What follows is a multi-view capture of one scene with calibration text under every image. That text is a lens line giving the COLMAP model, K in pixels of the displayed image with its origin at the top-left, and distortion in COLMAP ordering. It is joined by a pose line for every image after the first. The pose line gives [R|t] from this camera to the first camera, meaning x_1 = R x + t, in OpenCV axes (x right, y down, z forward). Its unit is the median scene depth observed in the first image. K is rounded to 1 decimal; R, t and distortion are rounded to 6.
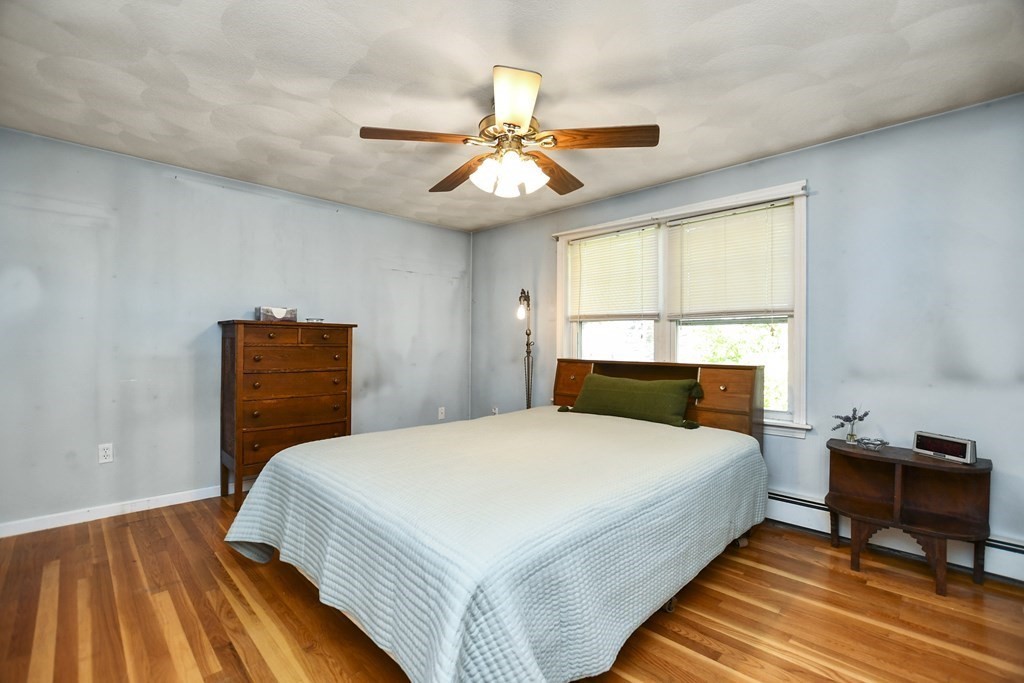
lens RADIAL K [[452.9, 0, 514.4], [0, 452.9, 343.7], [0, 0, 1]] dist [-0.018832, -0.000156]
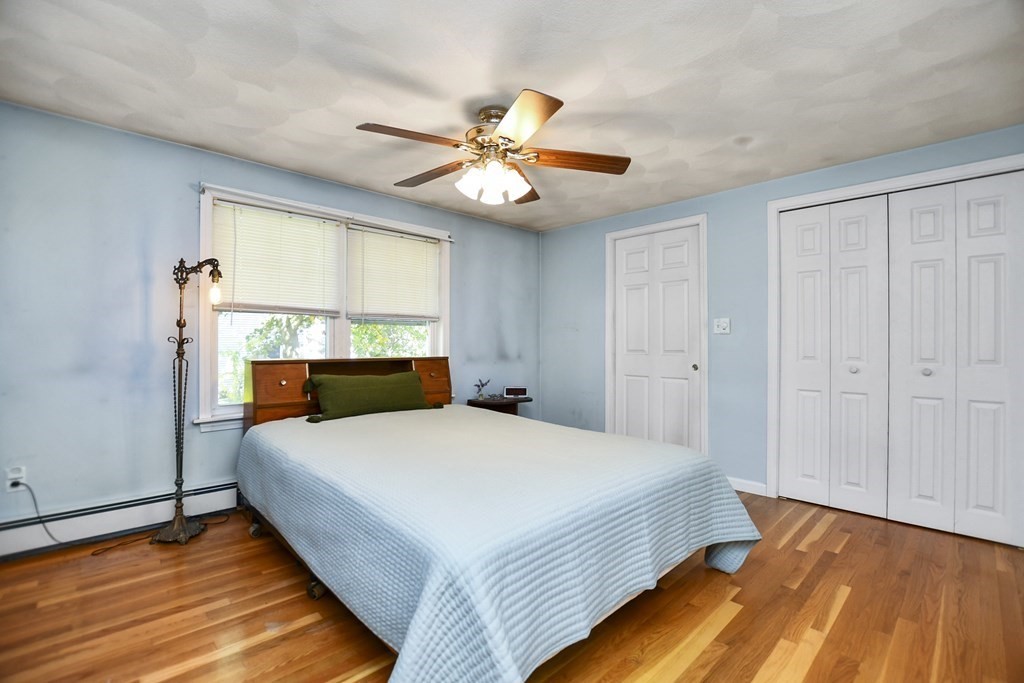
lens RADIAL K [[452.9, 0, 517.9], [0, 452.9, 340.6], [0, 0, 1]] dist [-0.018832, -0.000156]
pose [[0.034189, 0.003049, 0.999411, -0.703269], [-0.000318, 0.999995, -0.003039, 0.002504], [-0.999415, -0.000214, 0.034190, 0.594930]]
